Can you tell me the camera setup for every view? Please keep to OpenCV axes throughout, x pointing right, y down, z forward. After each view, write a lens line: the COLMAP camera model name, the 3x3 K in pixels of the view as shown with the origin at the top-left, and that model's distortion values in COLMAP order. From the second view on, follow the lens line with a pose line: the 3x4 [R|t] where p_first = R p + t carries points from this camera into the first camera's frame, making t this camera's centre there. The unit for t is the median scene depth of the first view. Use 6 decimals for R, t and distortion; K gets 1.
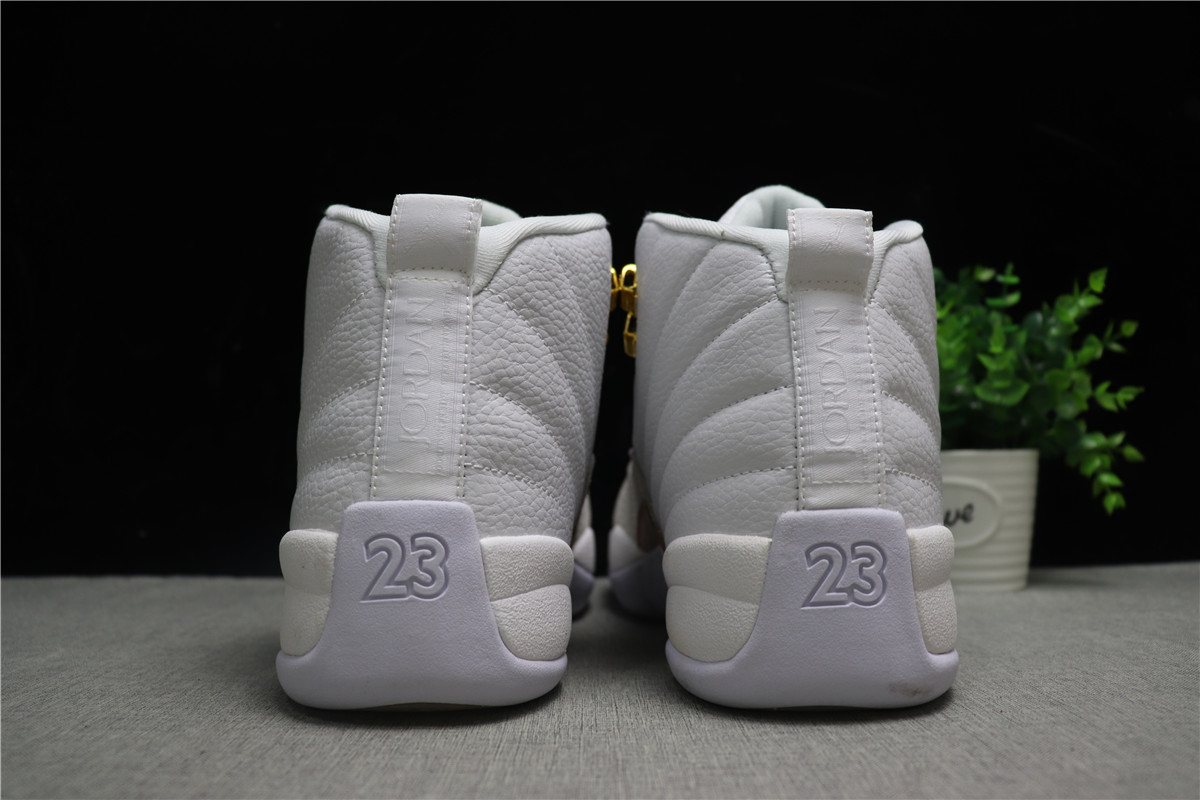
lens RADIAL K [[987.7, 0, 605.8], [0, 987.7, 397.7], [0, 0, 1]] dist [-0.178039, 0.144109]
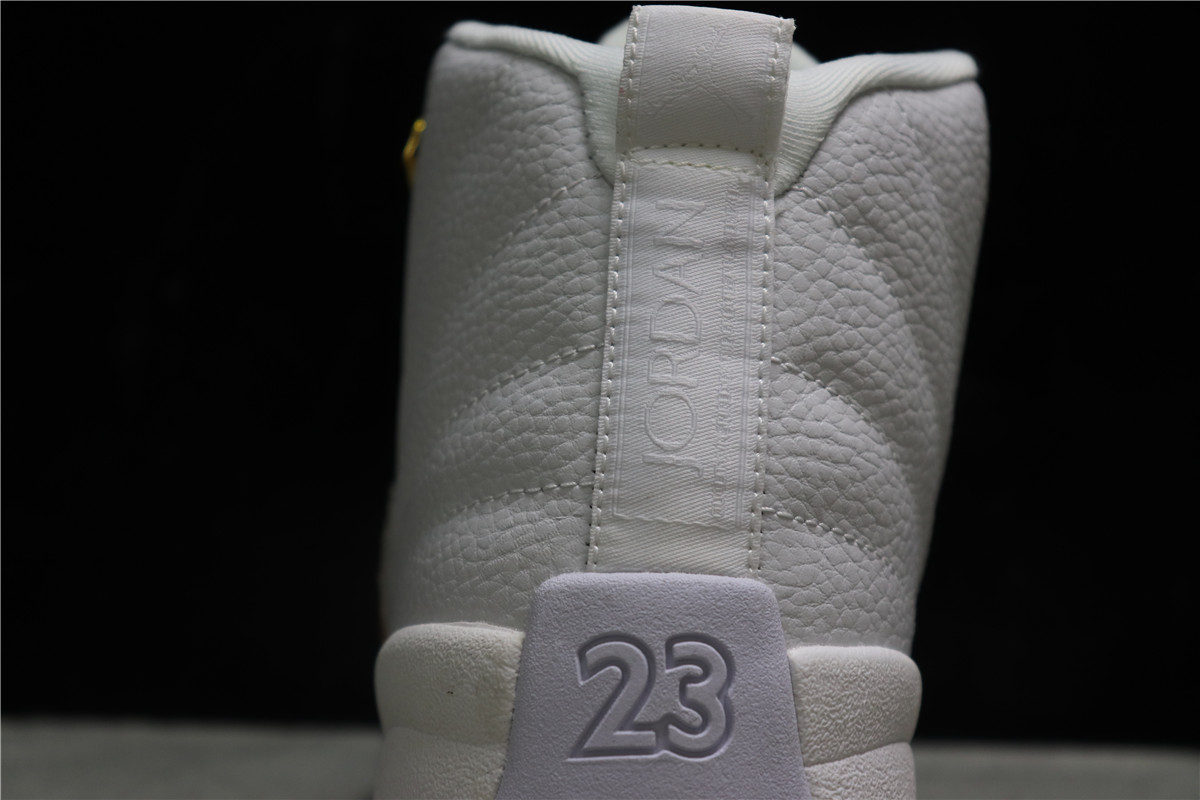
lens RADIAL K [[1889.3, 0, 599.8], [0, 1889.3, 398.7], [0, 0, 1]] dist [0.018641, 0.000000]
pose [[0.997996, 0.029406, -0.056022, -0.170597], [-0.029794, 0.999537, -0.006099, 0.015383], [0.055817, 0.007756, 0.998411, -0.042423]]
